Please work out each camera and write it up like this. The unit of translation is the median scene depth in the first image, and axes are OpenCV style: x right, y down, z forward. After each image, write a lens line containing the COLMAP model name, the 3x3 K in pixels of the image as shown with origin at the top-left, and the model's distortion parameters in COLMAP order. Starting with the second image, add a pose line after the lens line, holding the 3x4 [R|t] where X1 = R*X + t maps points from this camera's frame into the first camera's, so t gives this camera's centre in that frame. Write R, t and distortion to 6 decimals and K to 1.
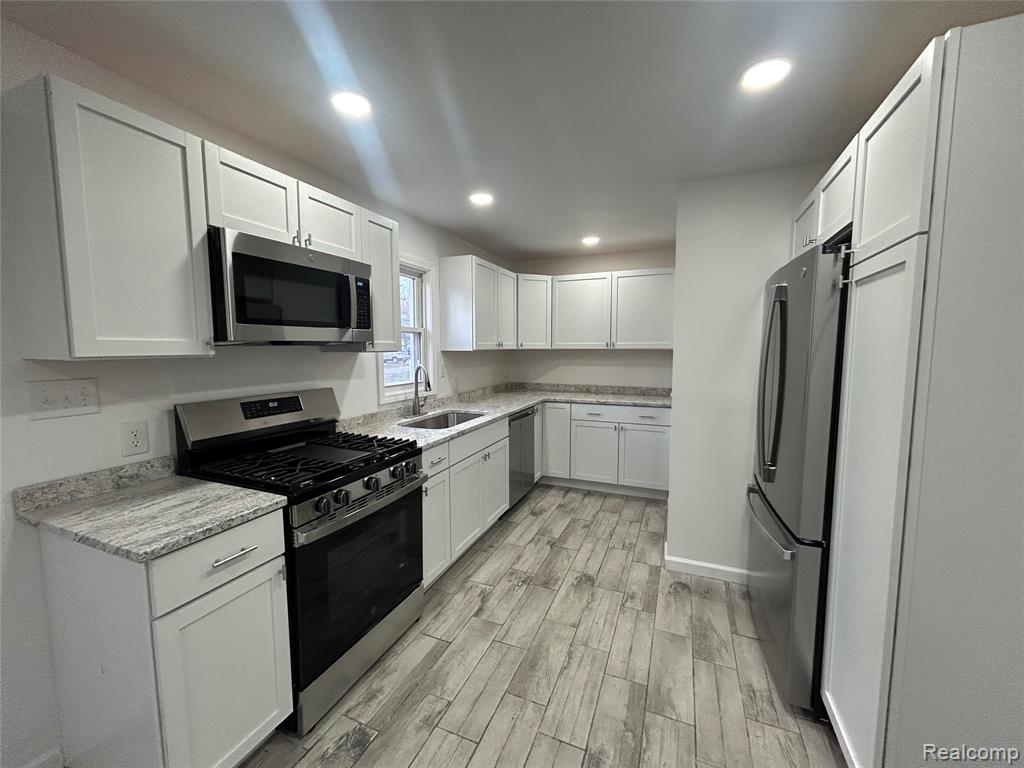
lens RADIAL K [[412.0, 0, 511.2], [0, 412.0, 382.7], [0, 0, 1]] dist [-0.001206, 0.000732]
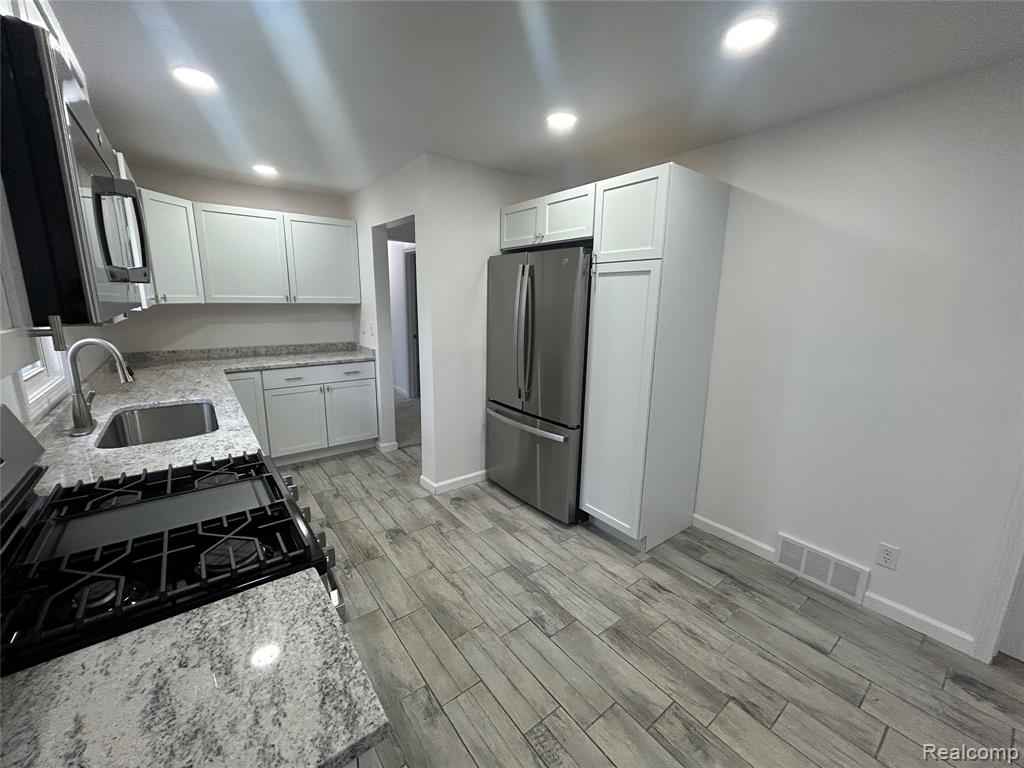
lens RADIAL K [[412.0, 0, 511.2], [0, 412.0, 382.7], [0, 0, 1]] dist [-0.001206, 0.000732]
pose [[0.494235, -0.170149, 0.852514, -0.555034], [0.057132, 0.984896, 0.163449, -0.057736], [-0.867449, -0.032076, 0.496491, 0.266519]]
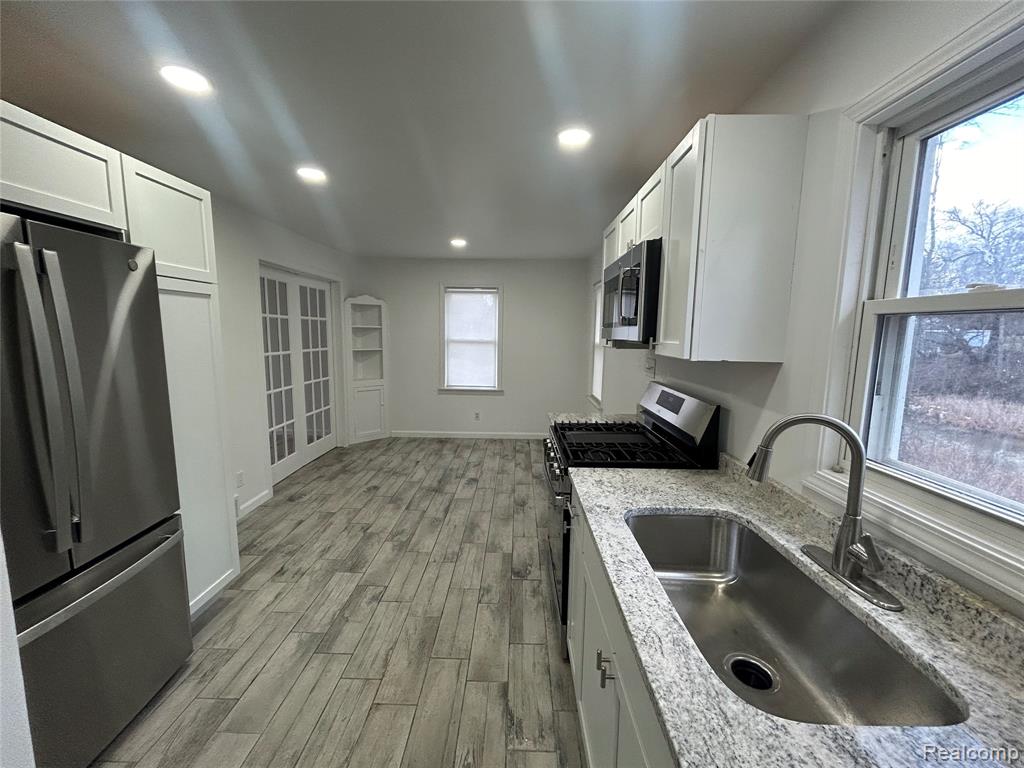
lens RADIAL K [[412.0, 0, 511.2], [0, 412.0, 382.7], [0, 0, 1]] dist [-0.001206, 0.000732]
pose [[-0.929024, 0.034033, -0.368452, 0.171153], [-0.045415, 0.977745, 0.204822, -0.163572], [0.367223, 0.207018, -0.906803, 1.560023]]
